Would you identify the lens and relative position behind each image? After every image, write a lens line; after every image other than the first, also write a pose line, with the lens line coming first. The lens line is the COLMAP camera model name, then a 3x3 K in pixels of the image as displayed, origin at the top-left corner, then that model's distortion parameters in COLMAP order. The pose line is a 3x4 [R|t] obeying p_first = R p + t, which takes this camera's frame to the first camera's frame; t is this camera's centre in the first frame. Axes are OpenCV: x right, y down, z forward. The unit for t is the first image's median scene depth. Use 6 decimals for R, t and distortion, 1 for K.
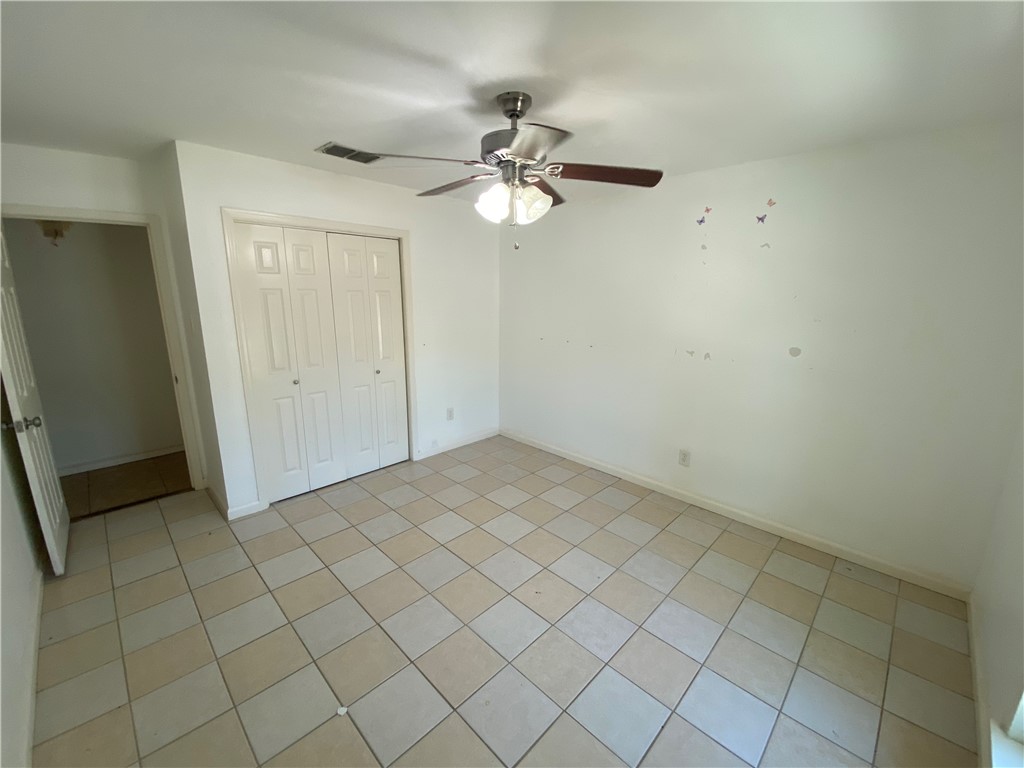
lens RADIAL K [[415.4, 0, 512.7], [0, 415.4, 382.3], [0, 0, 1]] dist [0.033996, -0.027069]
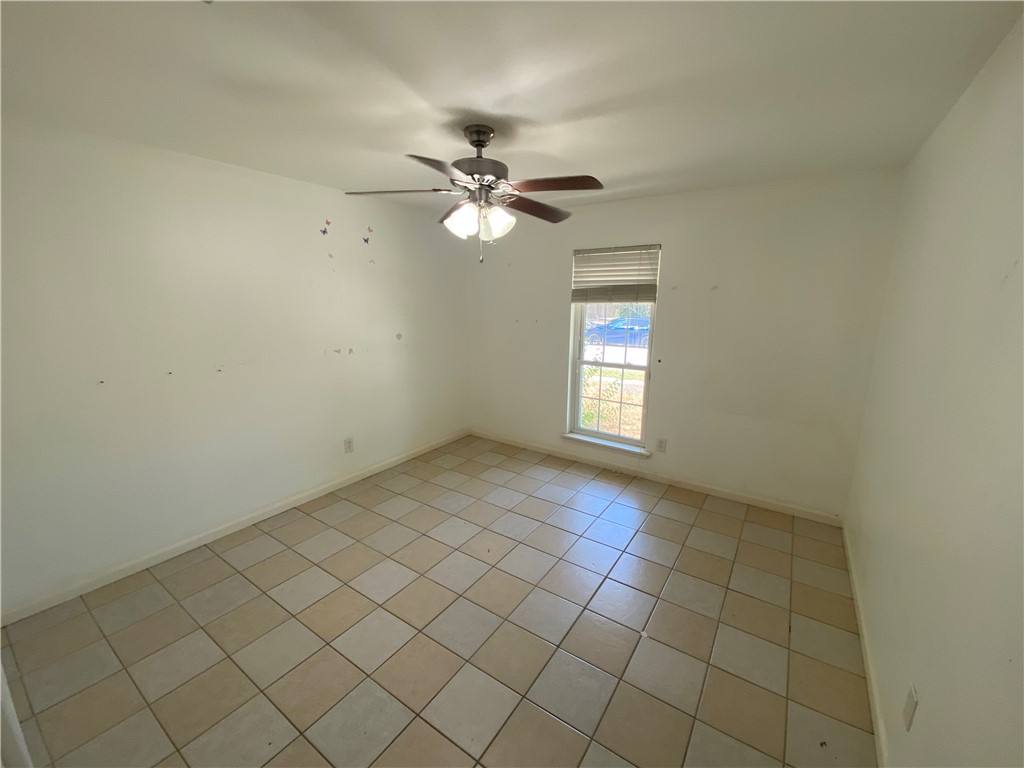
lens RADIAL K [[415.4, 0, 512.7], [0, 415.4, 382.3], [0, 0, 1]] dist [0.033996, -0.027069]
pose [[-0.187411, -0.209237, 0.959738, -0.788340], [0.206050, 0.946938, 0.246682, -0.181616], [-0.960427, 0.243985, -0.134353, 0.778450]]
